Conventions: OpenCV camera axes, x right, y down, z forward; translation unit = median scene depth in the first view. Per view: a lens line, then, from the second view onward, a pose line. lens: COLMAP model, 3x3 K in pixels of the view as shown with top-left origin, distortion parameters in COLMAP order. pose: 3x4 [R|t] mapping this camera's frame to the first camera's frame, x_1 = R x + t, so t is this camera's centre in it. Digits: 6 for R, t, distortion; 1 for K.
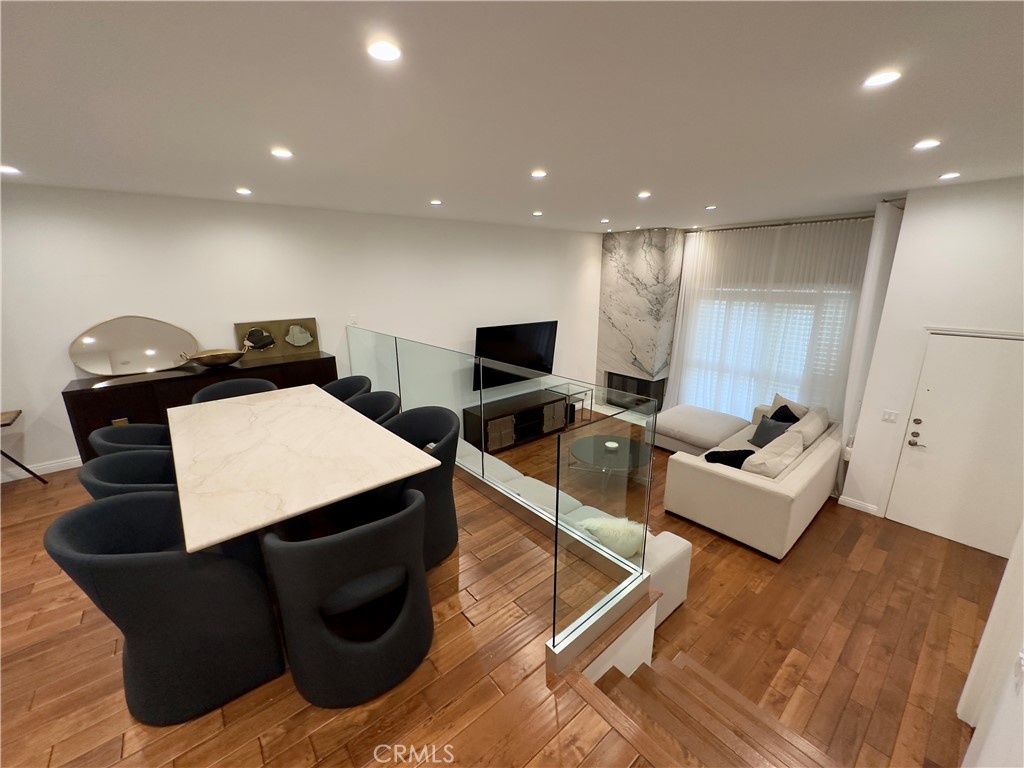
lens RADIAL K [[410.3, 0, 512.0], [0, 410.3, 384.0], [0, 0, 1]] dist [-0.000674, -0.000138]
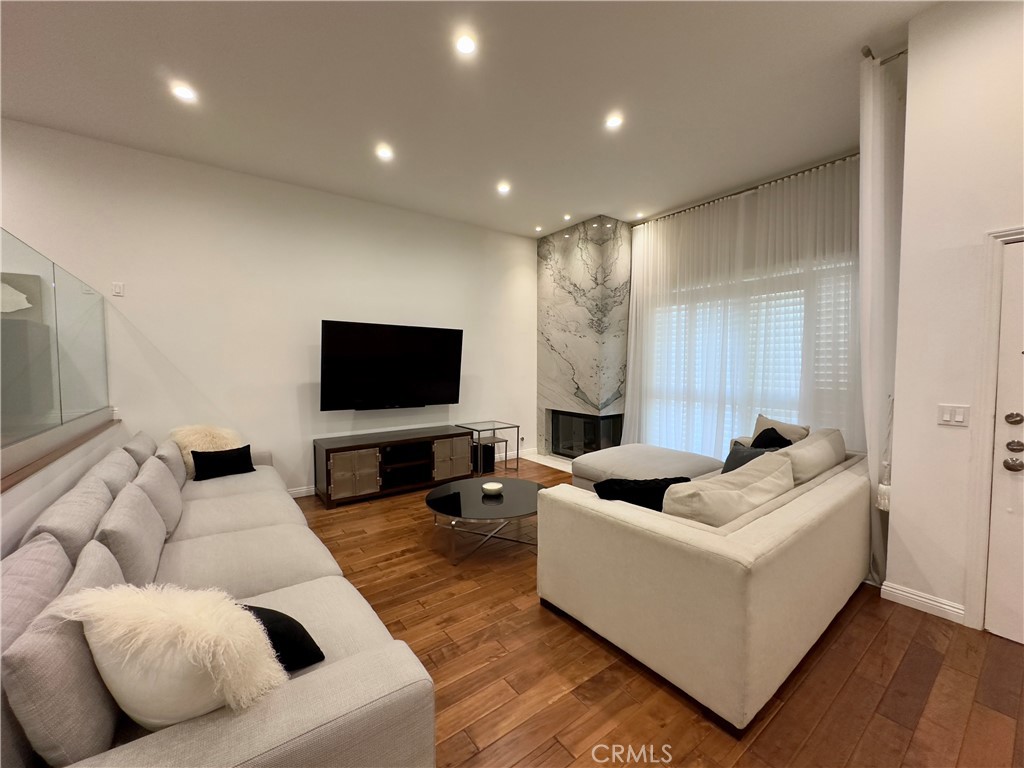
lens RADIAL K [[408.8, 0, 512.0], [0, 408.8, 384.0], [0, 0, 1]] dist [0.000326, -0.000029]
pose [[0.998421, 0.008131, -0.055578, 0.240209], [-0.019427, 0.978389, -0.205856, 0.096394], [0.052704, 0.206611, 0.977003, 0.279287]]
